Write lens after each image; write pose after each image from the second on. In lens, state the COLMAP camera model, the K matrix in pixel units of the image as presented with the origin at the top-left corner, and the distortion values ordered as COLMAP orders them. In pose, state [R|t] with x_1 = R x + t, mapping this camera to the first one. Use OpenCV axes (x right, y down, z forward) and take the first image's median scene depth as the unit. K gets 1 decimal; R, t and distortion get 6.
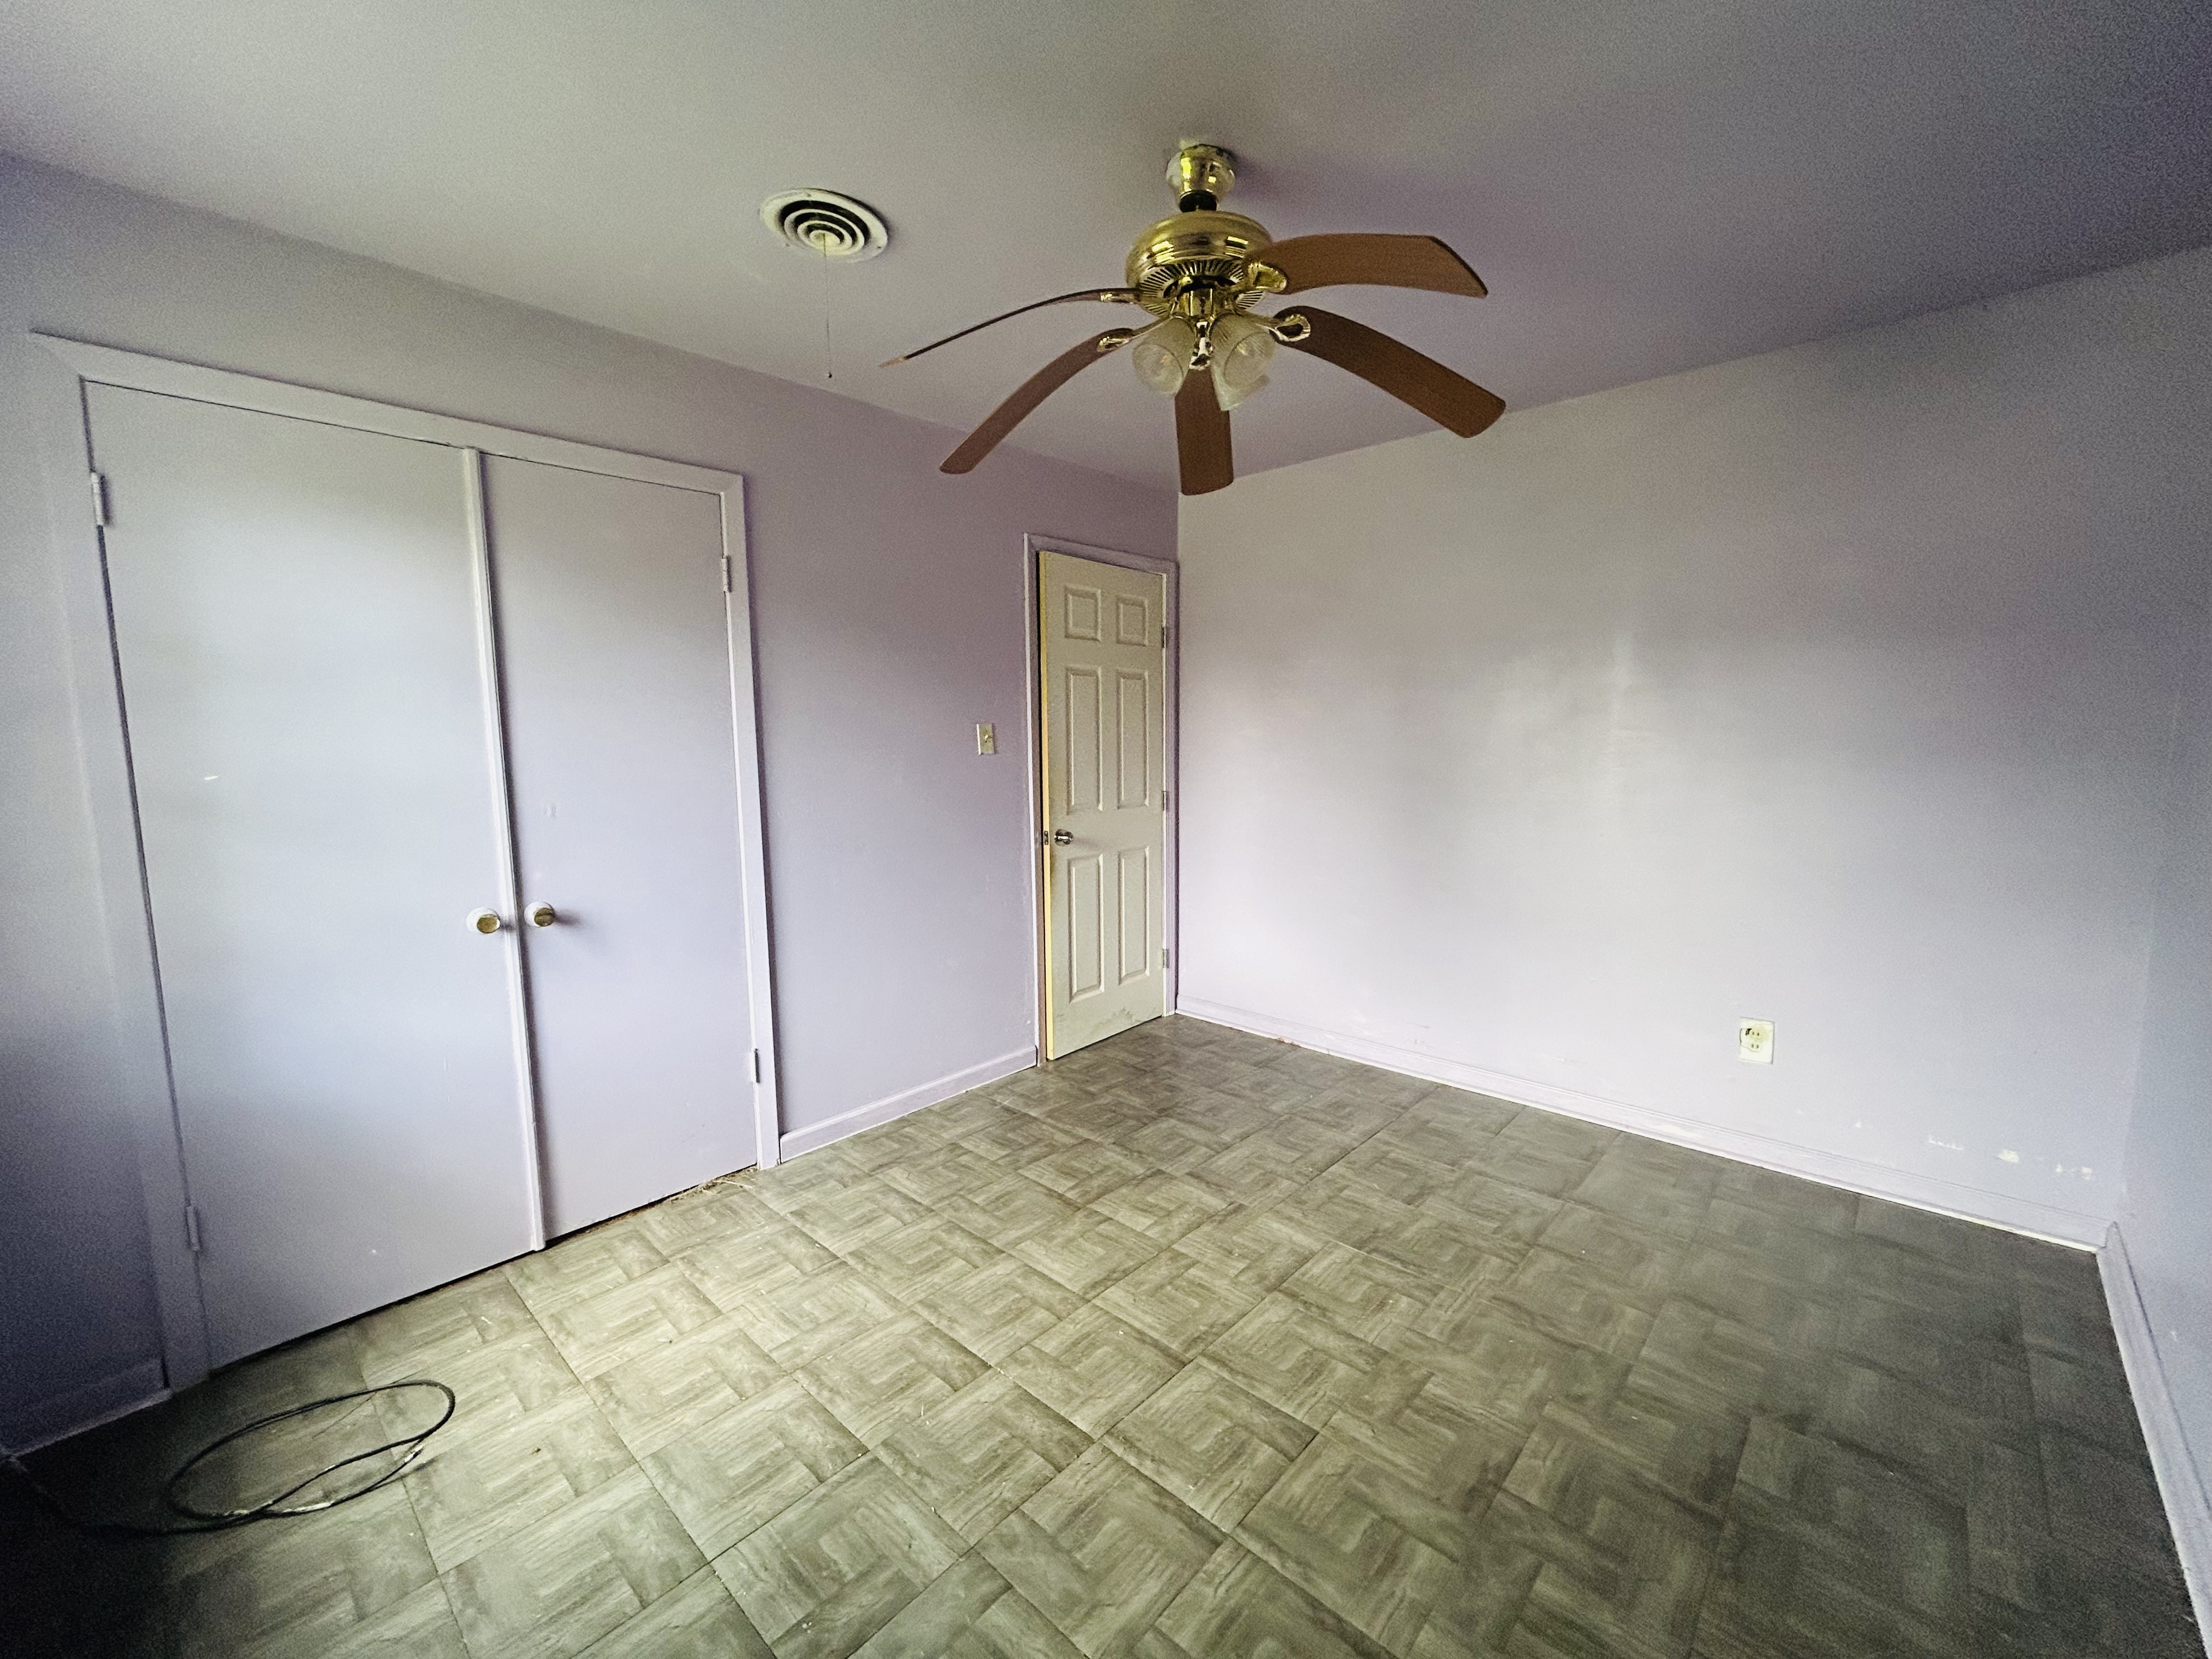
lens RADIAL K [[903.3, 0, 1096.0], [0, 903.3, 830.7], [0, 0, 1]] dist [0.001428, 0.000098]
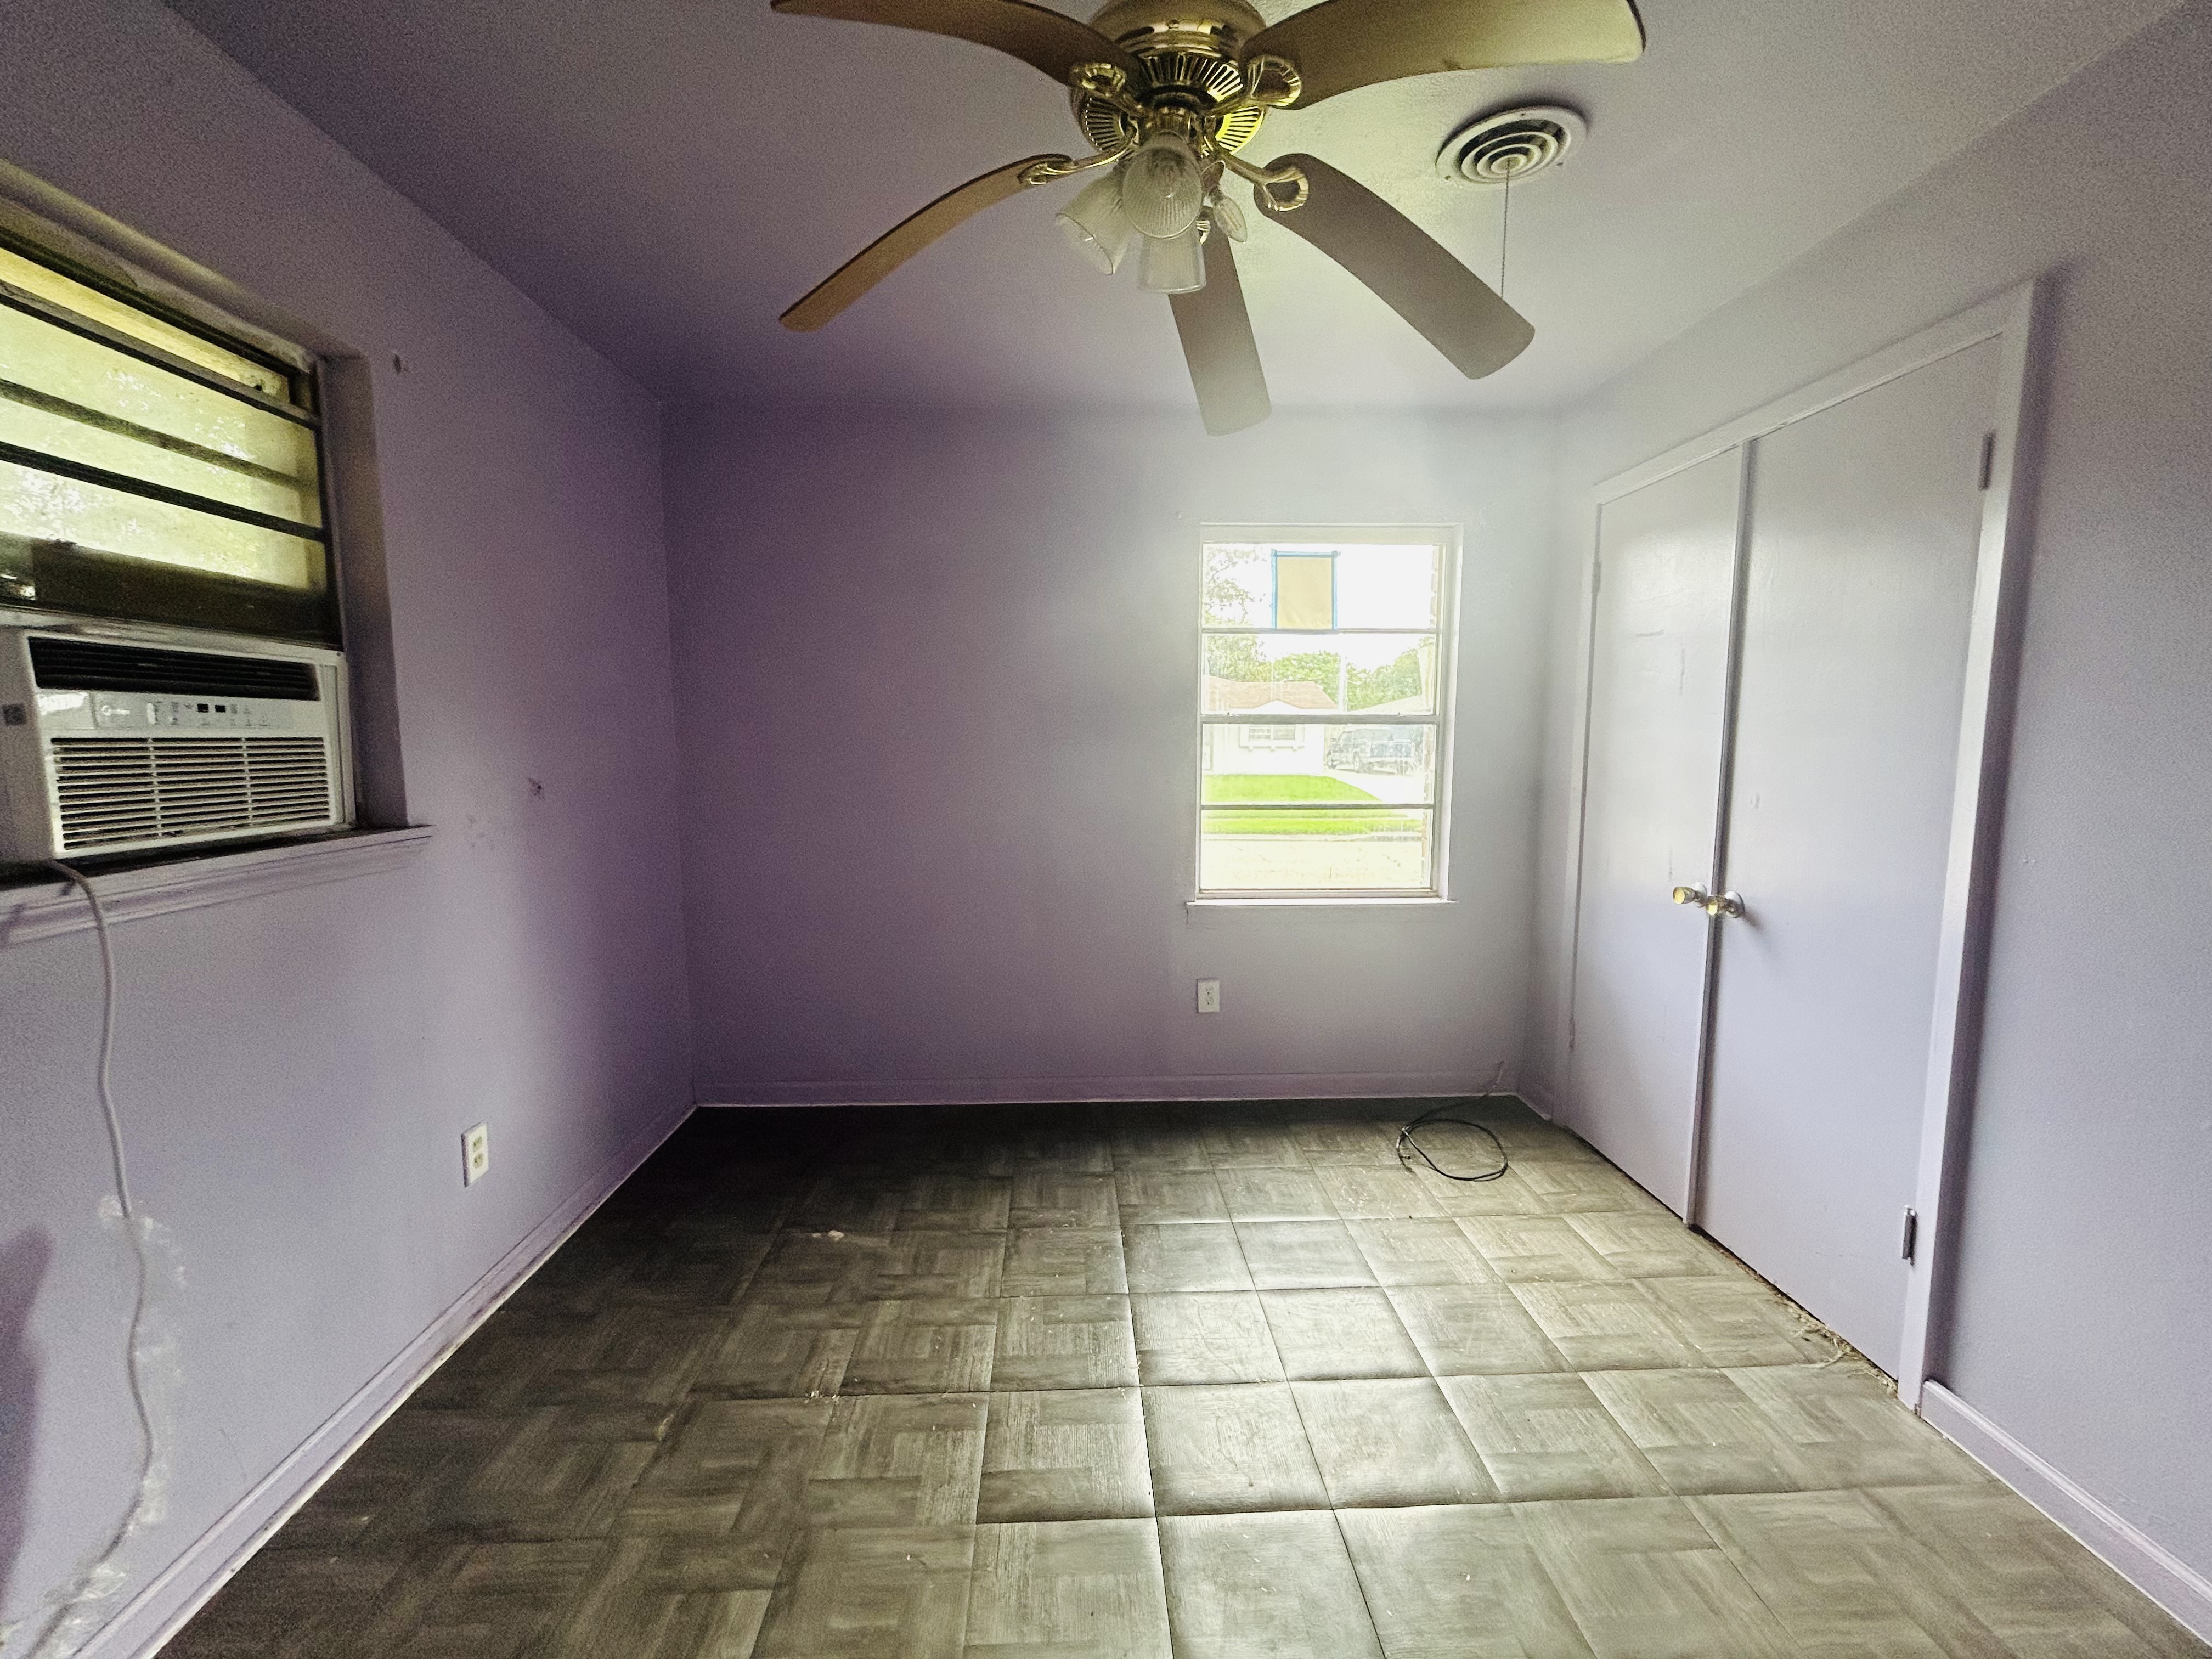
lens RADIAL K [[910.1, 0, 1114.3], [0, 910.1, 827.9], [0, 0, 1]] dist [0.001294, 0.000978]
pose [[-0.697026, 0.084027, -0.712105, 0.621373], [-0.070531, 0.980259, 0.184707, -0.140609], [0.713568, 0.178971, -0.677340, 1.348175]]
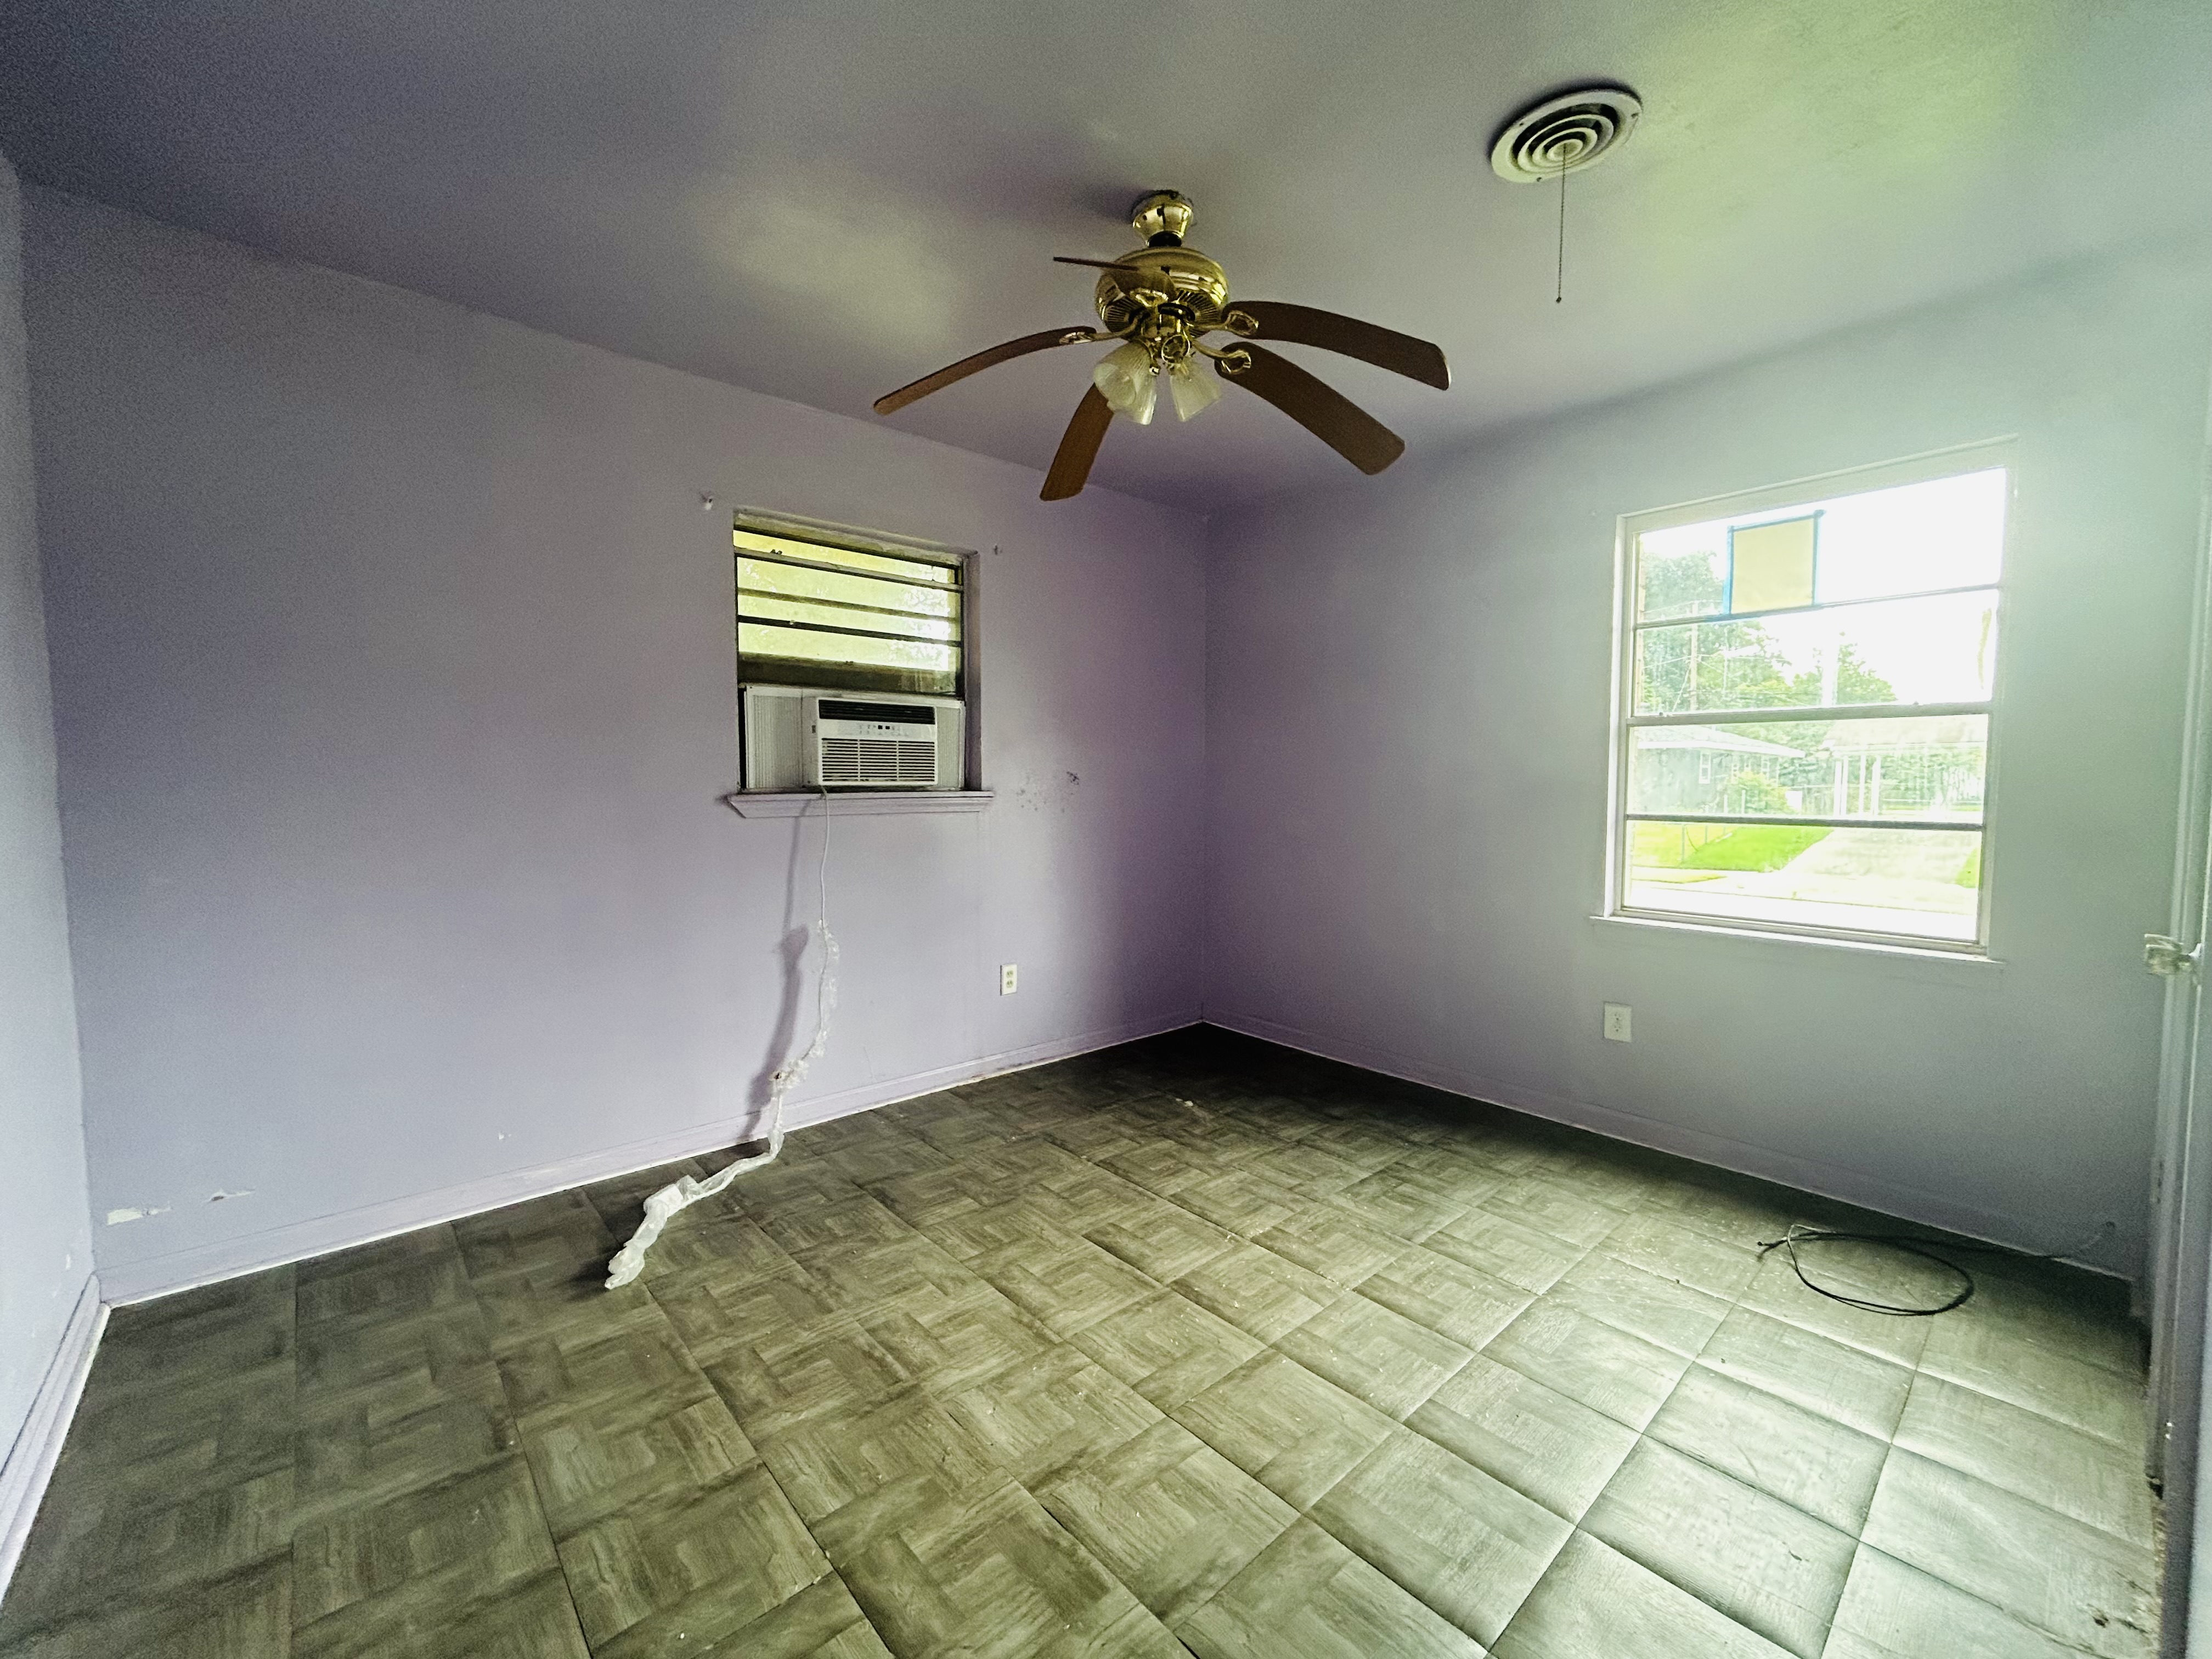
lens RADIAL K [[903.3, 0, 1096.0], [0, 903.3, 830.7], [0, 0, 1]] dist [0.001428, 0.000098]
pose [[-0.995209, 0.001890, 0.097751, 0.079647], [0.018150, 0.986005, 0.165724, -0.129573], [-0.096070, 0.166705, -0.981316, 1.903772]]
